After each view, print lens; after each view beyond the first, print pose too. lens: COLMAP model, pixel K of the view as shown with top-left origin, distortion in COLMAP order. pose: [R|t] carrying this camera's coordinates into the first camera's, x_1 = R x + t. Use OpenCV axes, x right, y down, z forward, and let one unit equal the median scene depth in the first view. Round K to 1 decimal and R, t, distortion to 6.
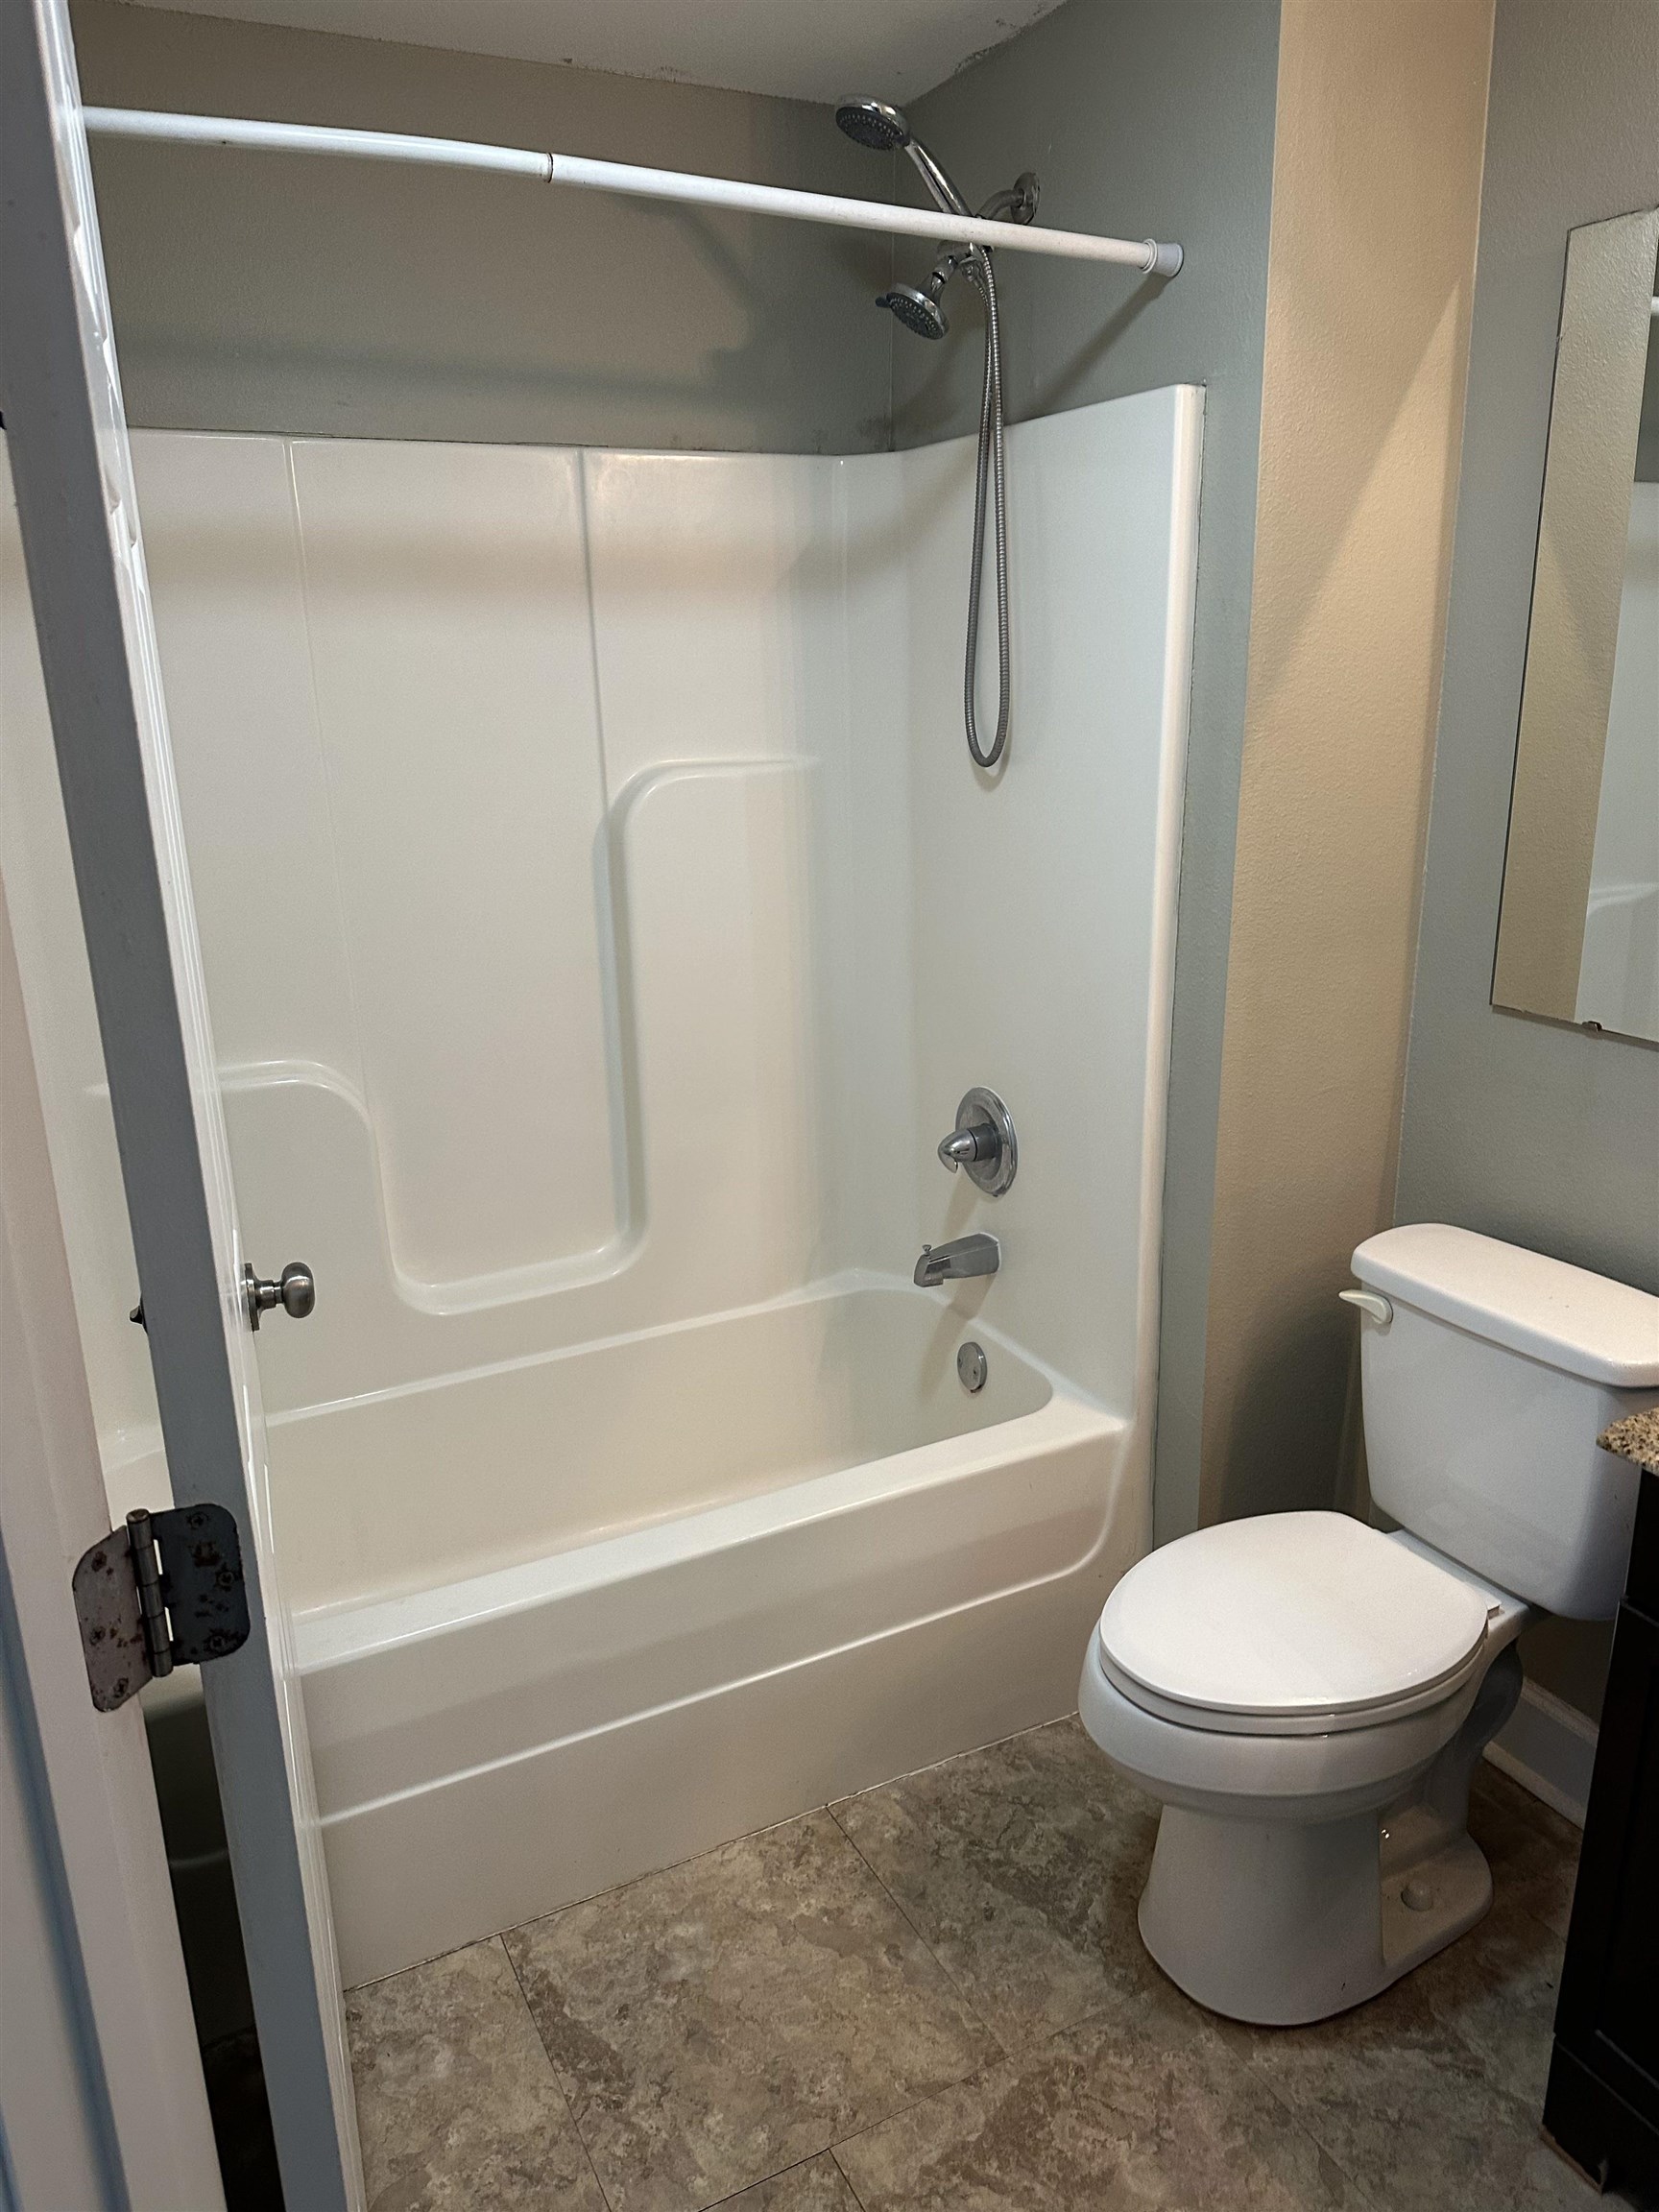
lens RADIAL K [[1520.8, 0, 829.5], [0, 1520.8, 1106.0], [0, 0, 1]] dist [-0.006151, -0.008687]
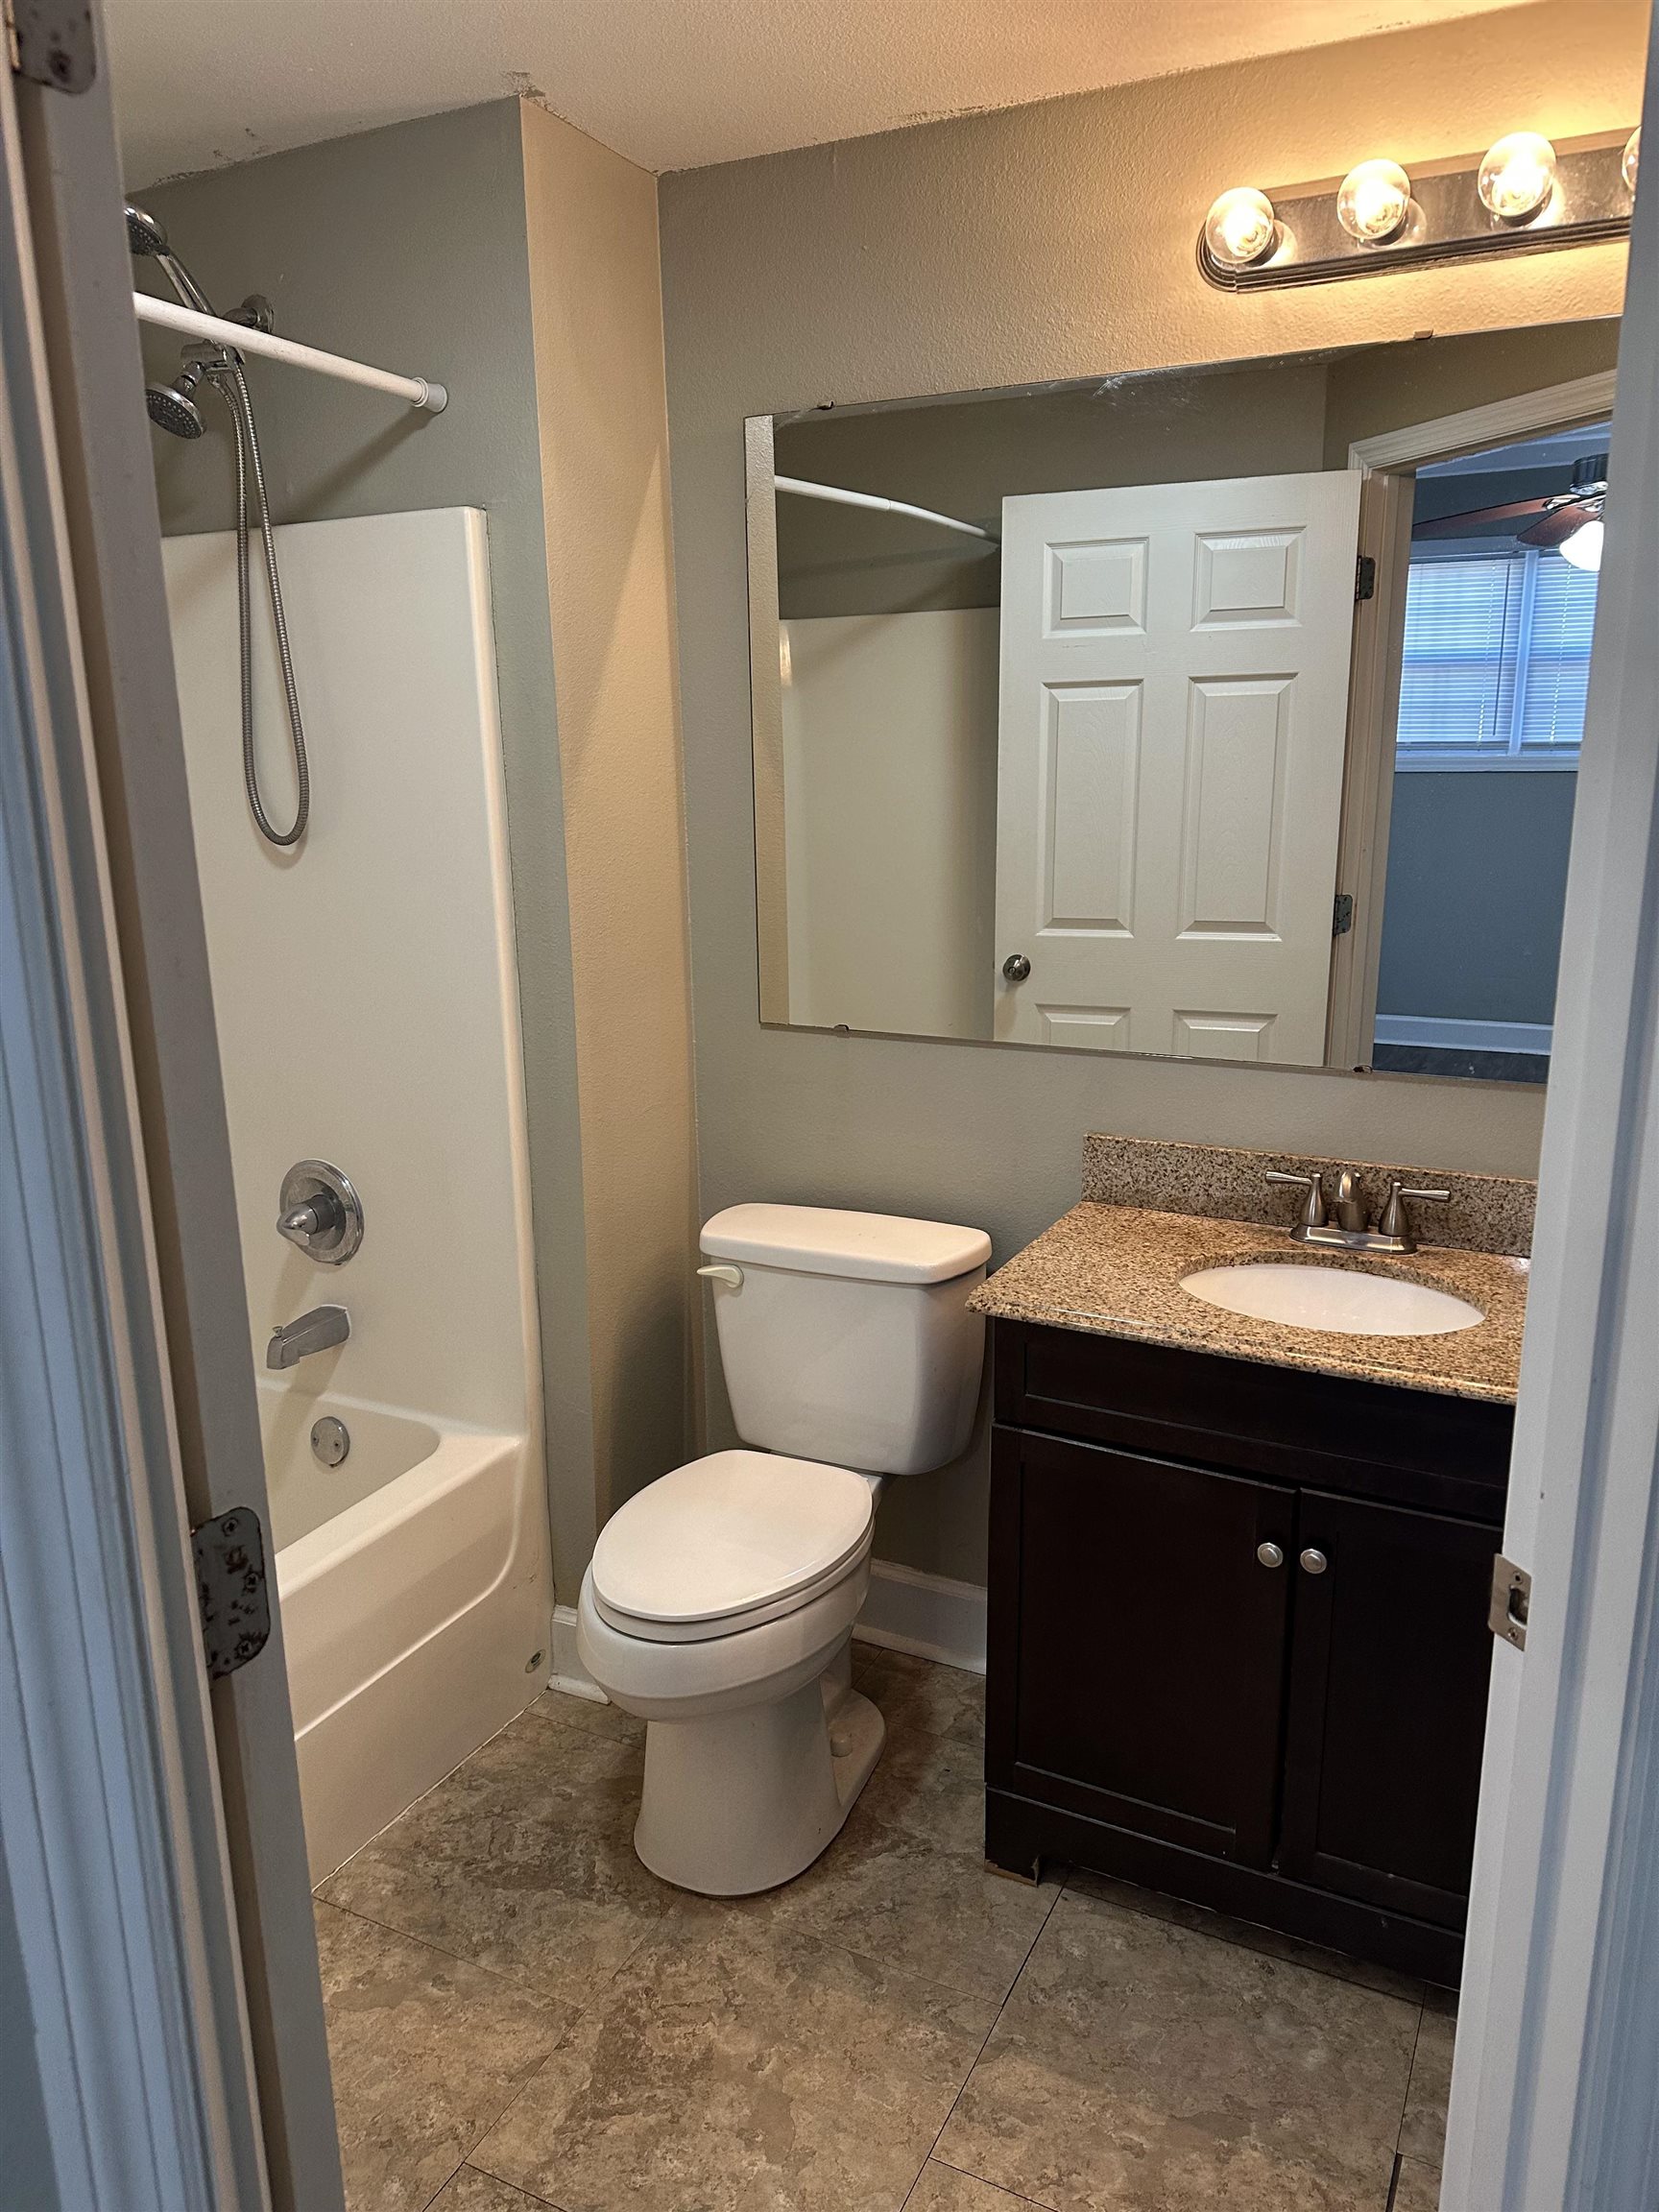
lens RADIAL K [[1516.1, 0, 805.1], [0, 1516.1, 1120.7], [0, 0, 1]] dist [0.029644, -0.052797]
pose [[0.817502, -0.131907, 0.560617, -0.268065], [0.161971, 0.986787, -0.004010, 0.027037], [-0.552681, 0.094082, 0.828065, -0.047880]]
